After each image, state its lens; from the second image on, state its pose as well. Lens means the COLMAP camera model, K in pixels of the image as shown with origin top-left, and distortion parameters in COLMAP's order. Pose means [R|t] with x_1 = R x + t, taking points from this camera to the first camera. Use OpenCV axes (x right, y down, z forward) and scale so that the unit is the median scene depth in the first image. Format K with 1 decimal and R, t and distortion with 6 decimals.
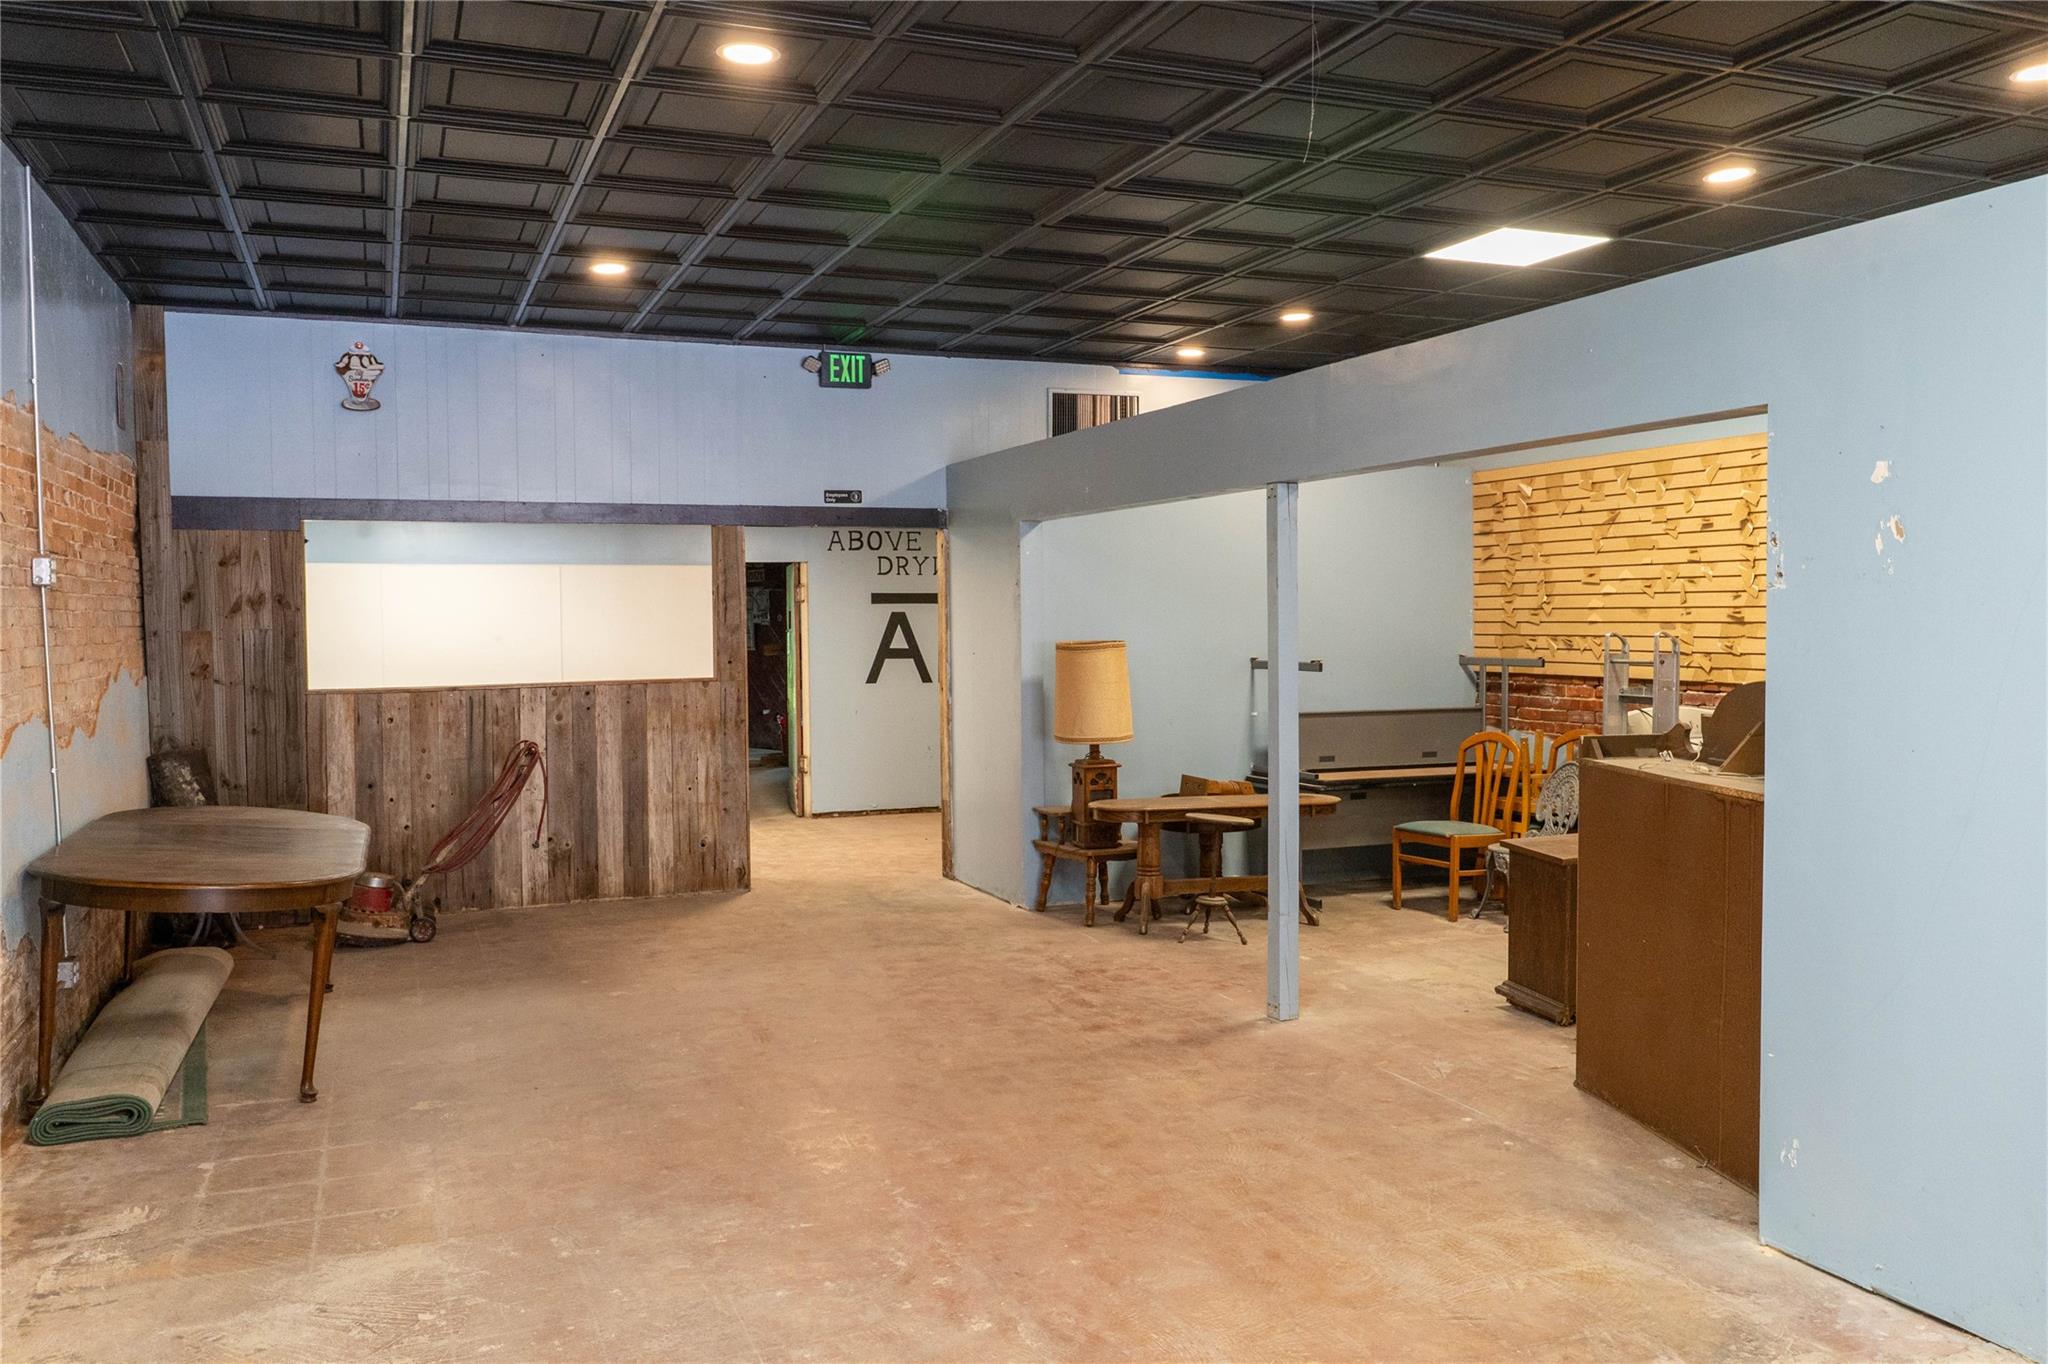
lens RADIAL K [[1609.4, 0, 1033.8], [0, 1609.4, 683.1], [0, 0, 1]] dist [0.011999, -0.004125]
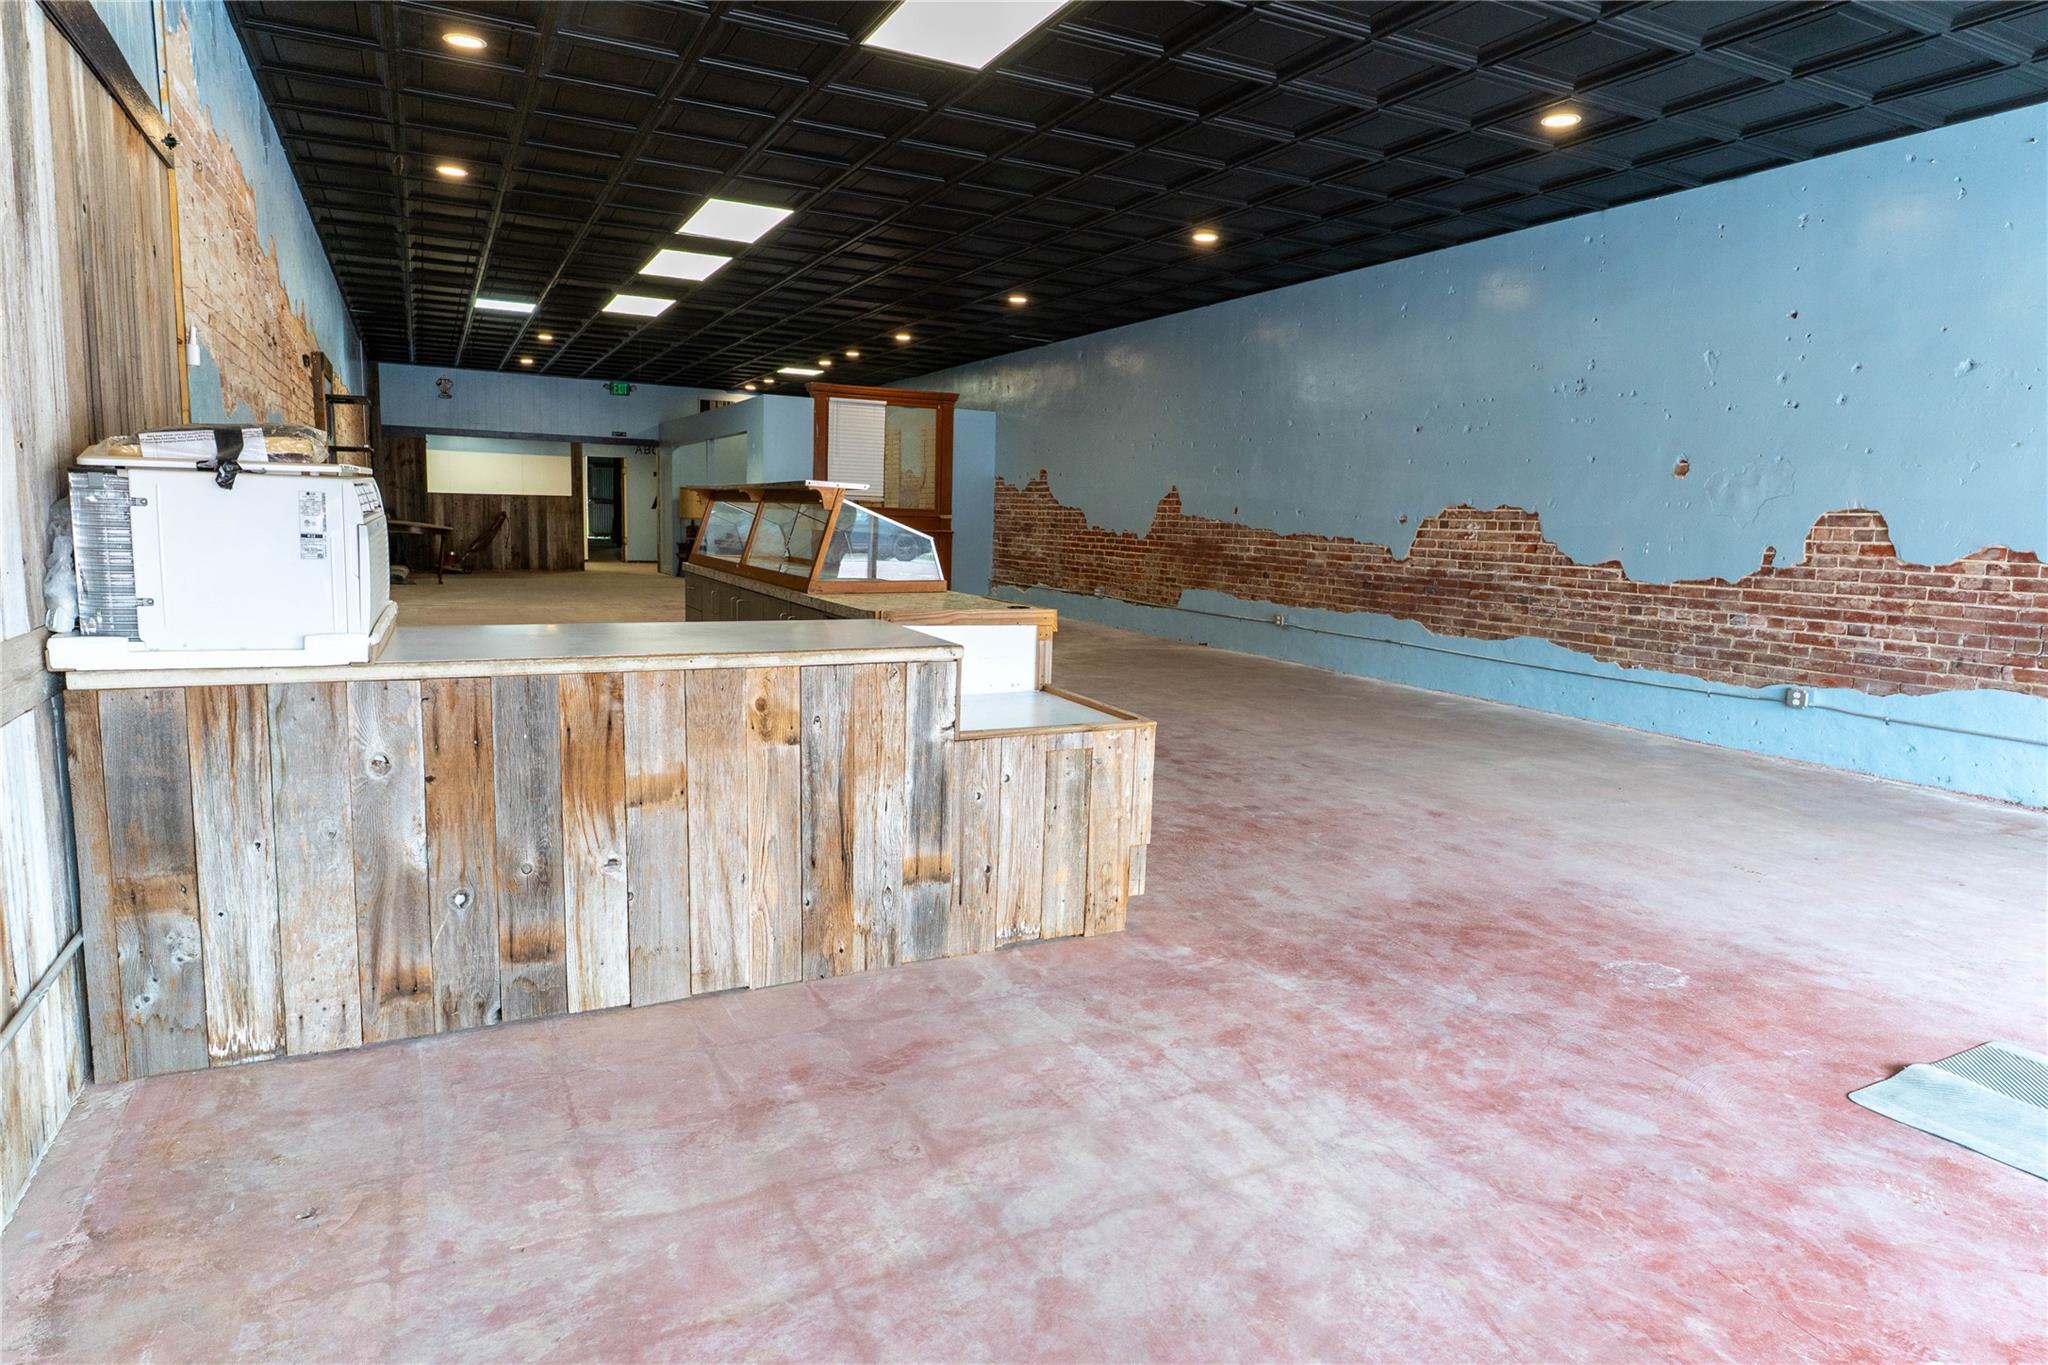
lens RADIAL K [[1188.0, 0, 1024.6], [0, 1188.0, 682.1], [0, 0, 1]] dist [-0.007584, 0.005693]
pose [[0.994844, 0.028239, 0.097403, 0.443860], [-0.037736, 0.994562, 0.097072, 0.098578], [-0.094132, -0.100247, 0.990500, -1.309254]]
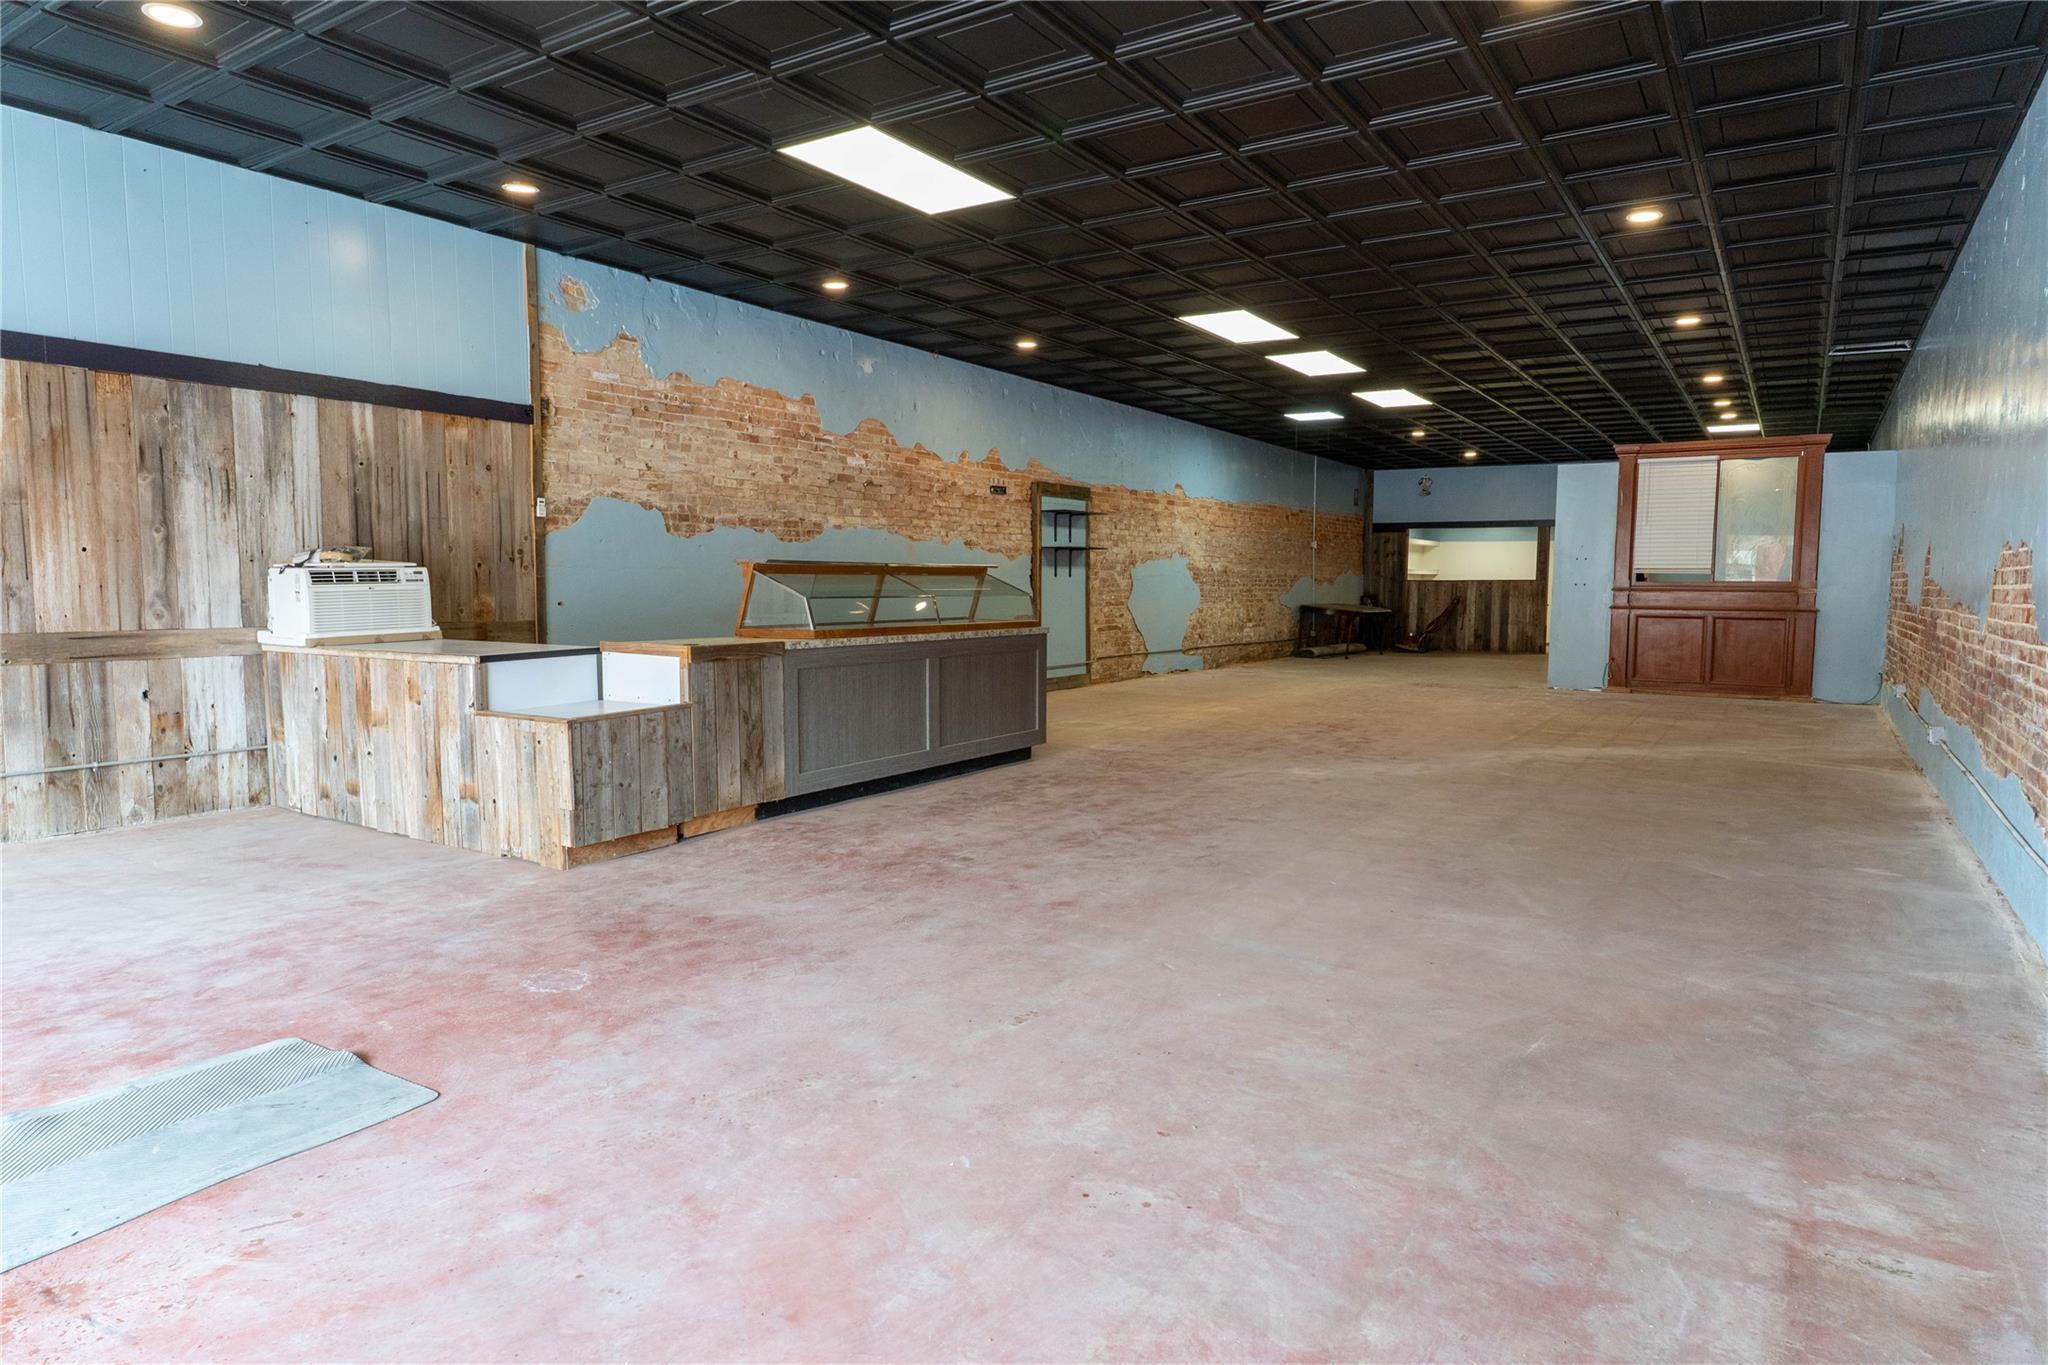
lens RADIAL K [[1188.0, 0, 1019.6], [0, 1188.0, 679.8], [0, 0, 1]] dist [-0.007584, 0.005693]
pose [[0.576889, 0.080971, -0.812799, 1.094283], [-0.046345, 0.996716, 0.066399, 0.083843], [0.815506, -0.000635, 0.578748, -1.067551]]
